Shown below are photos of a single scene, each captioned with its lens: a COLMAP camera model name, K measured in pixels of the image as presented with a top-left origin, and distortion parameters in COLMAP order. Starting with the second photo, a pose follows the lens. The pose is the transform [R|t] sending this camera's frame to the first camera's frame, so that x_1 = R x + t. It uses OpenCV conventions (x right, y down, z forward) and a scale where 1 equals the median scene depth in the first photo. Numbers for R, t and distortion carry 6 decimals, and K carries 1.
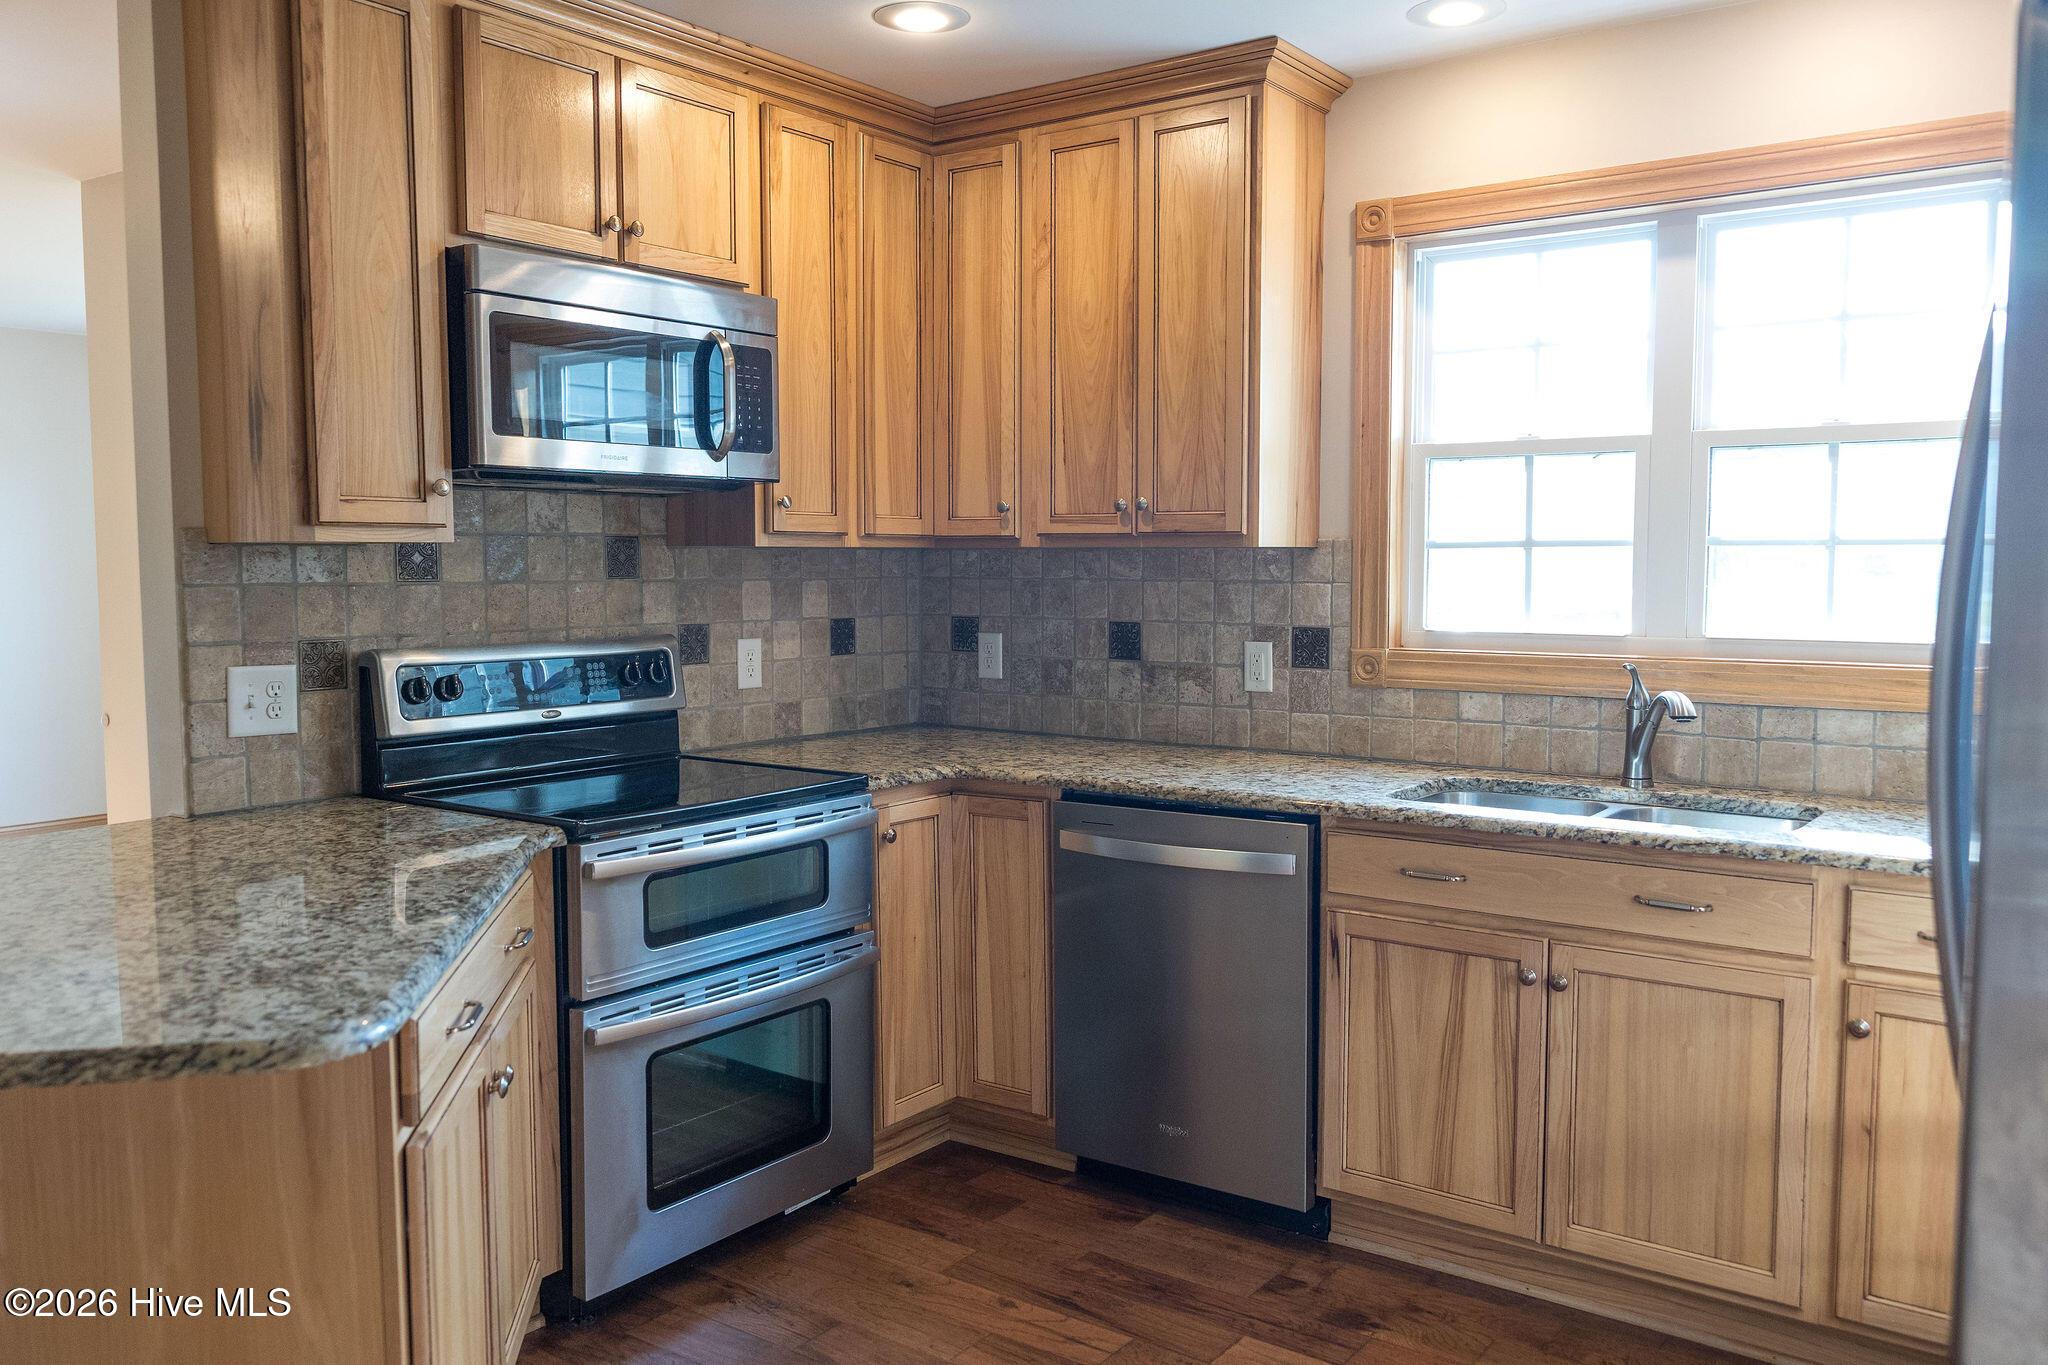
lens RADIAL K [[1610.8, 0, 1033.8], [0, 1610.8, 722.3], [0, 0, 1]] dist [-0.010146, 0.064145]
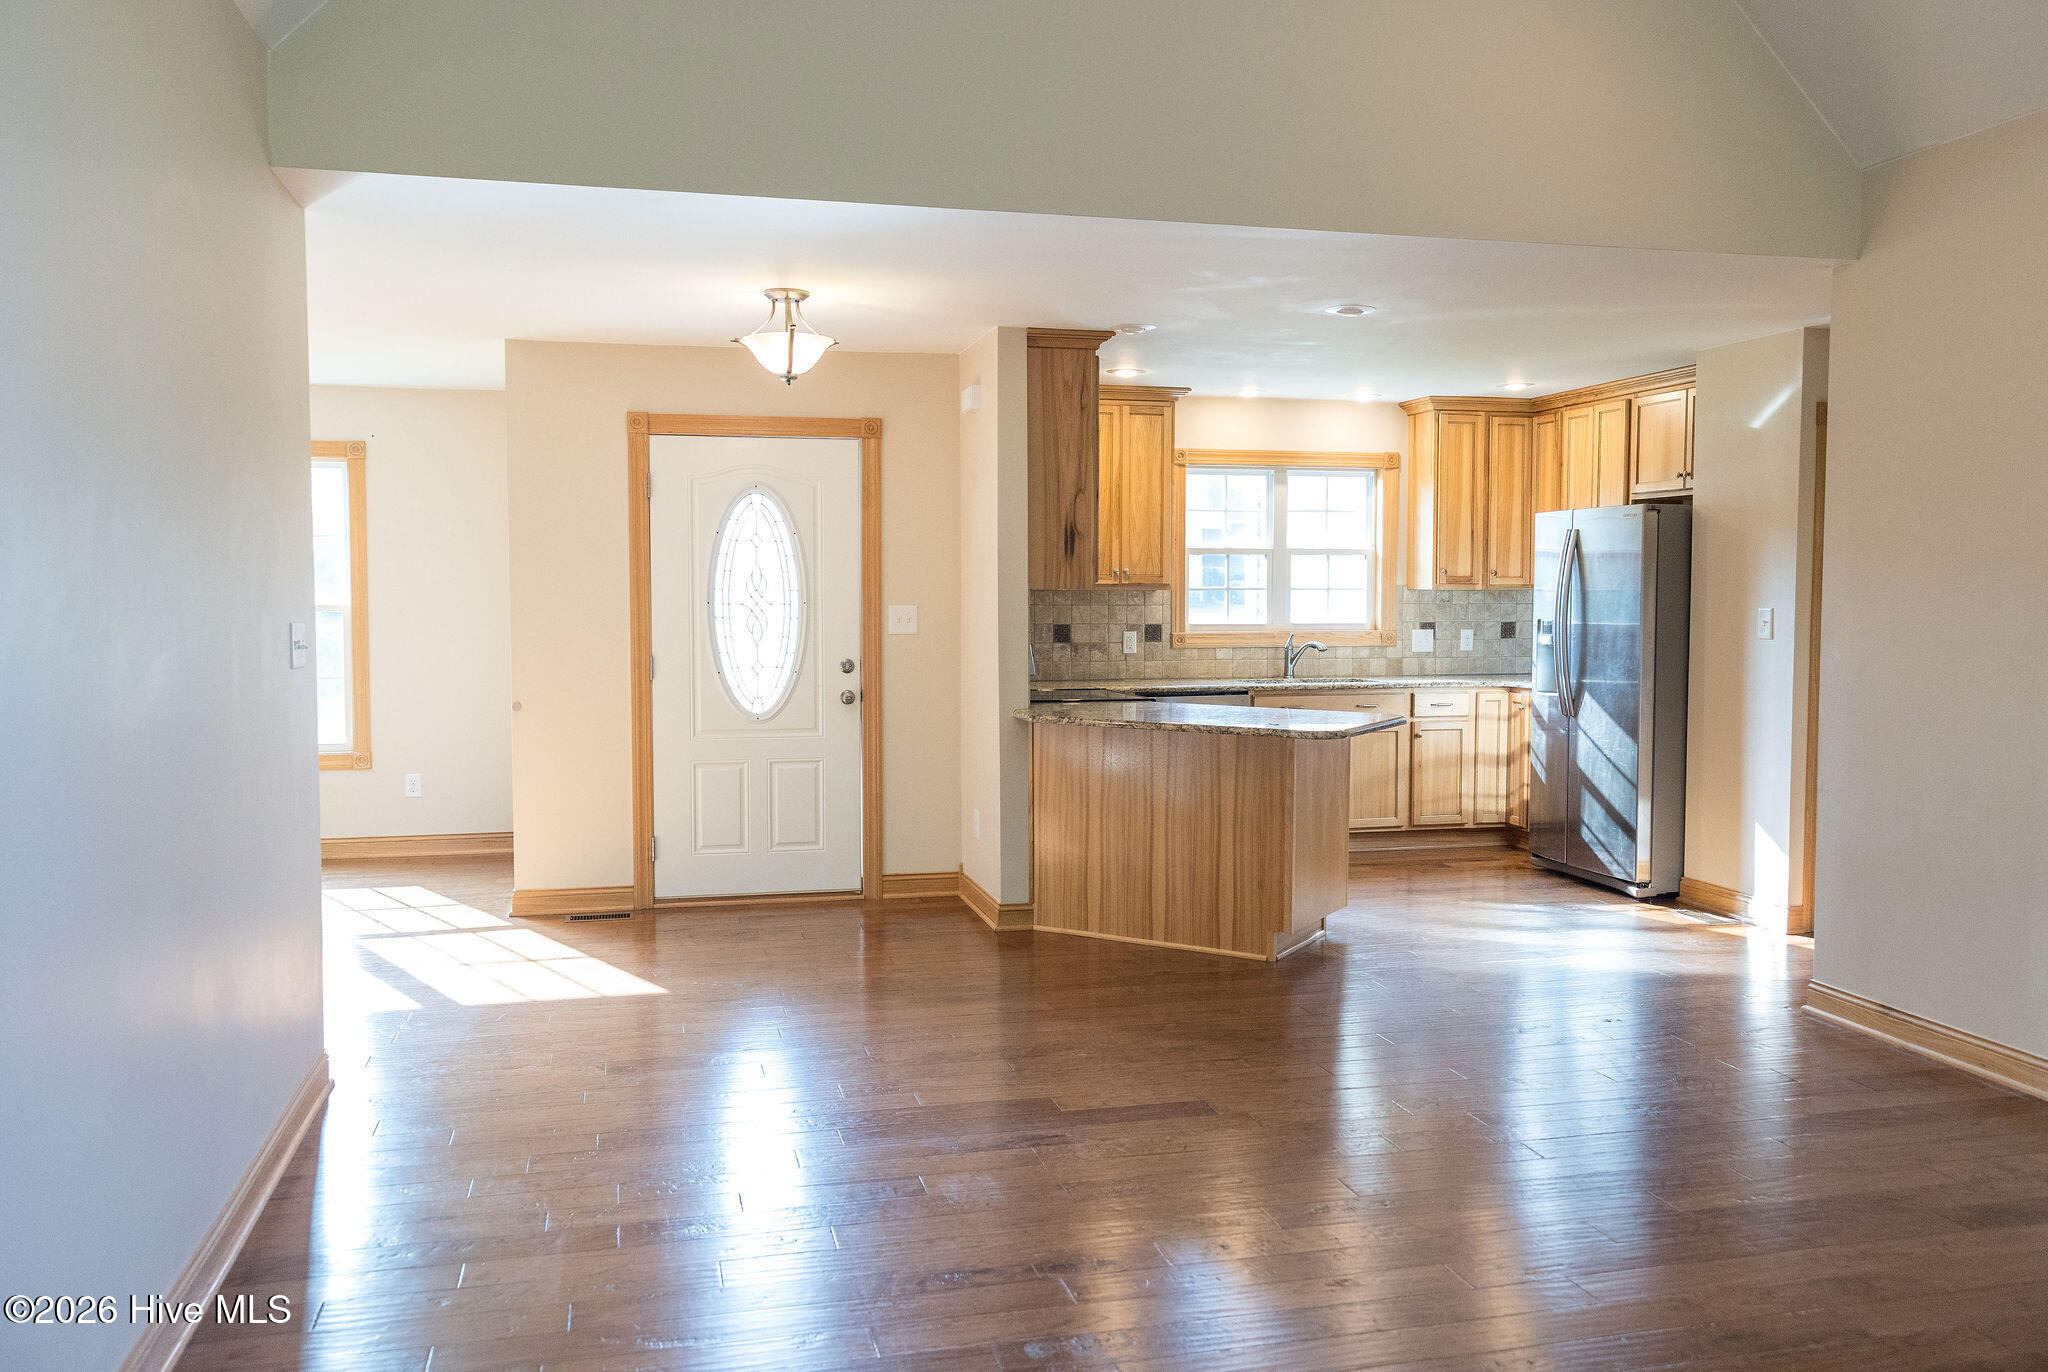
lens RADIAL K [[1610.8, 0, 1033.8], [0, 1610.8, 725.8], [0, 0, 1]] dist [-0.010146, 0.064145]
pose [[0.635997, -0.058767, 0.769451, -1.870725], [0.080666, 0.996696, 0.009448, 0.055572], [-0.767464, 0.056060, 0.638636, -0.377785]]
